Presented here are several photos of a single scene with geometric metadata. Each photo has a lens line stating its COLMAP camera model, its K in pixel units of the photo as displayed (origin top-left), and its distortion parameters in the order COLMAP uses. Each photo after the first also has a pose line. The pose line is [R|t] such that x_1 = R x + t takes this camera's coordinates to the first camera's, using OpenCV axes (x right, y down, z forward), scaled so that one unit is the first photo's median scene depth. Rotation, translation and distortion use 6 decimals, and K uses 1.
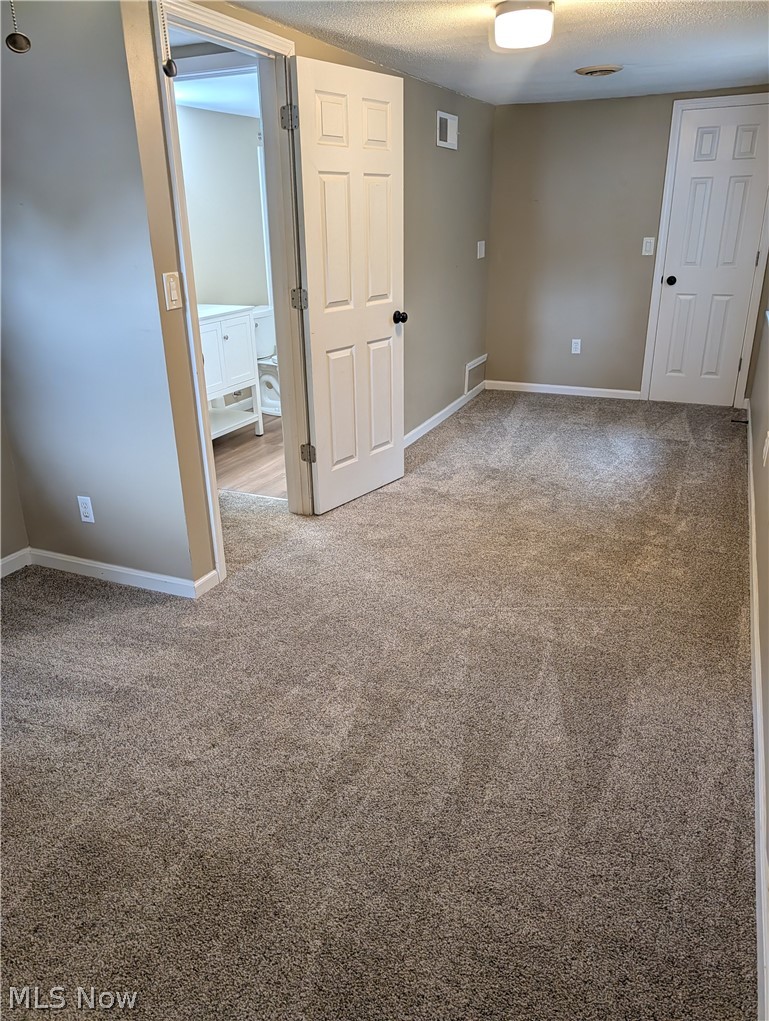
lens RADIAL K [[746.9, 0, 381.9], [0, 746.9, 510.7], [0, 0, 1]] dist [0.005888, -0.013826]
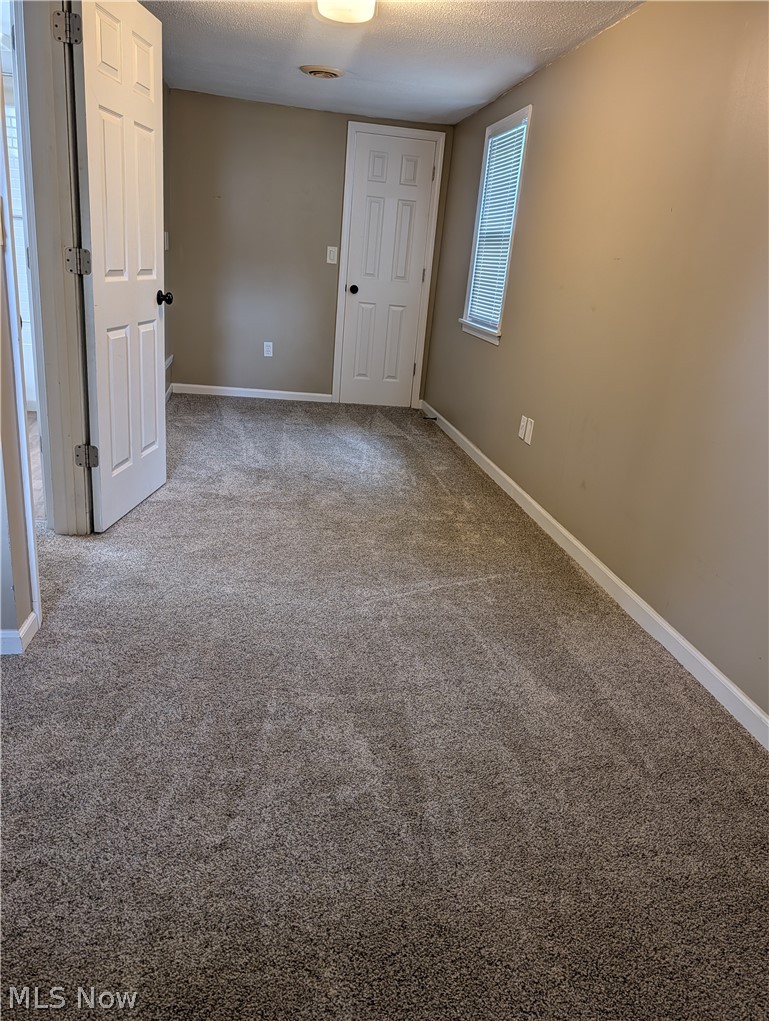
lens RADIAL K [[748.7, 0, 393.6], [0, 748.7, 506.3], [0, 0, 1]] dist [0.017196, -0.019331]
pose [[0.813077, -0.086108, 0.575753, -0.281663], [0.109291, 0.993994, -0.005680, 0.015690], [-0.571805, 0.067543, 0.817604, 0.152485]]
